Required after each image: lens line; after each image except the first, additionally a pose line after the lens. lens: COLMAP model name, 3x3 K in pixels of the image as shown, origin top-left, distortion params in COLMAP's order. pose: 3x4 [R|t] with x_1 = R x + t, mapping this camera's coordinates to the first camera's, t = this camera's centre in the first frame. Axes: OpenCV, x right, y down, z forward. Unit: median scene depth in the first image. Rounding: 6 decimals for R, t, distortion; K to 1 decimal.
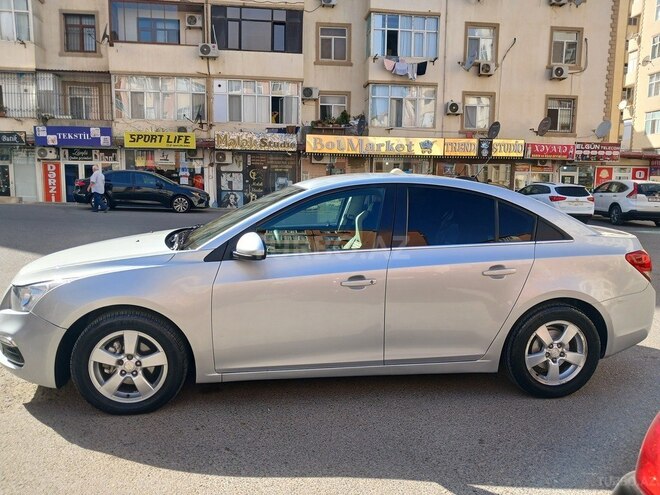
lens RADIAL K [[524.4, 0, 330.0], [0, 524.4, 247.5], [0, 0, 1]] dist [-0.008652, 0.001940]
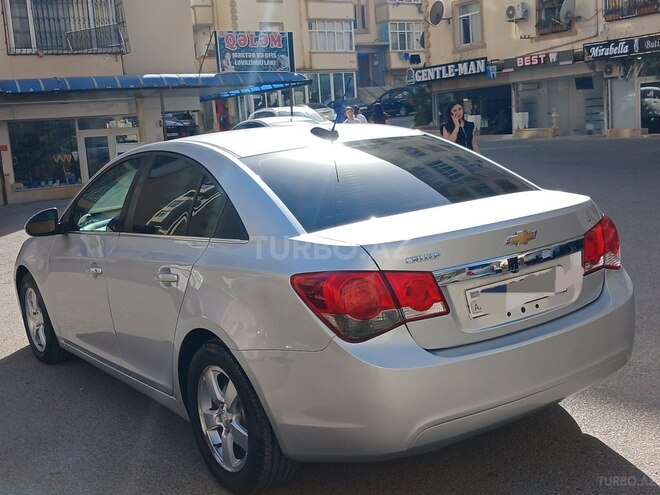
lens RADIAL K [[815.4, 0, 323.2], [0, 815.4, 245.9], [0, 0, 1]] dist [0.233381, -0.854993]
pose [[0.435960, 0.079796, -0.896421, 0.198615], [-0.022821, 0.996721, 0.077626, -0.012209], [0.899676, -0.013385, 0.436352, 0.099838]]
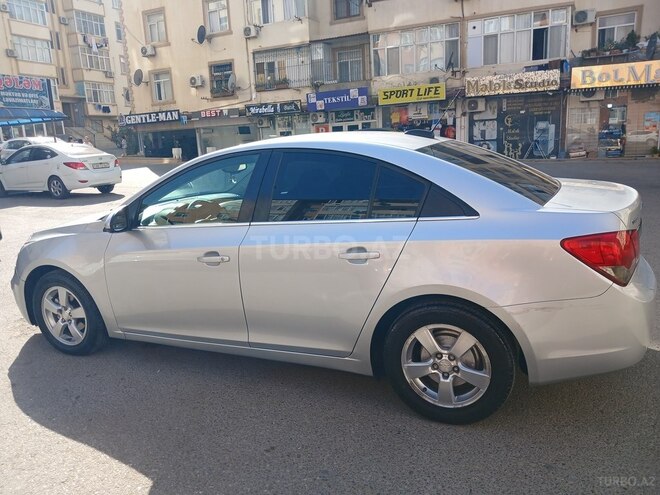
lens RADIAL K [[518.4, 0, 326.5], [0, 518.4, 255.3], [0, 0, 1]] dist [0.003208, -0.003623]
pose [[0.837085, 0.058019, -0.543987, 0.100813], [0.002826, 0.993889, 0.110352, -0.005891], [0.547065, -0.093912, 0.831805, 0.043978]]
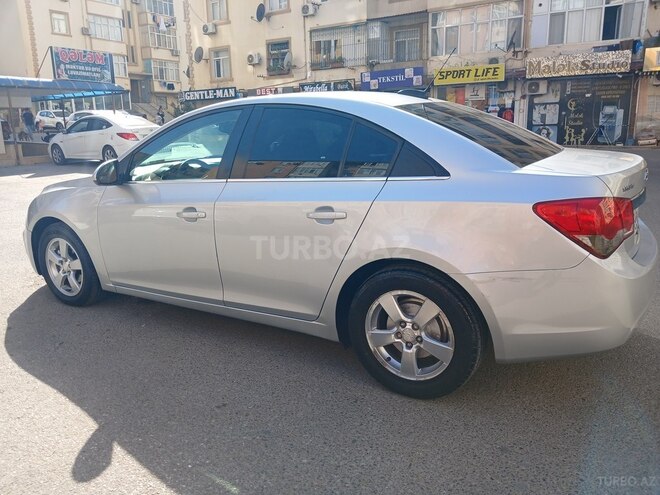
lens RADIAL K [[517.9, 0, 321.4], [0, 517.9, 246.7], [0, 0, 1]] dist [-0.001717, 0.007081]
pose [[0.764881, 0.110393, -0.634642, 0.113942], [-0.036164, 0.991011, 0.128796, -0.000698], [0.643156, -0.075563, 0.761998, 0.058089]]
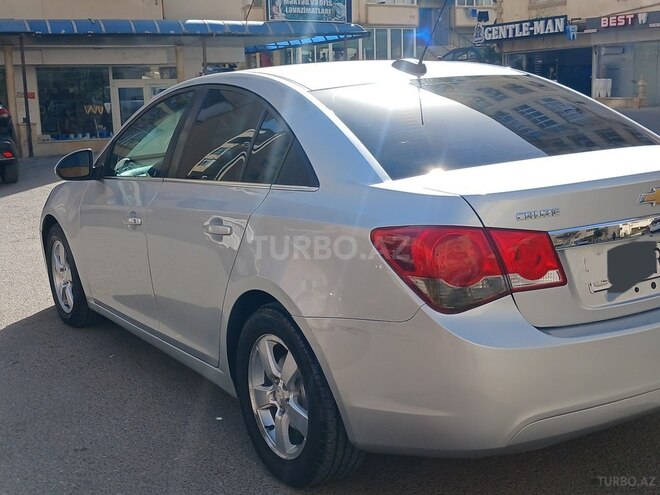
lens RADIAL K [[889.4, 0, 320.8], [0, 889.4, 252.2], [0, 0, 1]] dist [0.207116, -0.760516]
pose [[0.383772, 0.130818, -0.914115, 0.185410], [-0.064335, 0.991297, 0.114854, -0.007528], [0.921184, 0.014732, 0.388848, 0.100319]]
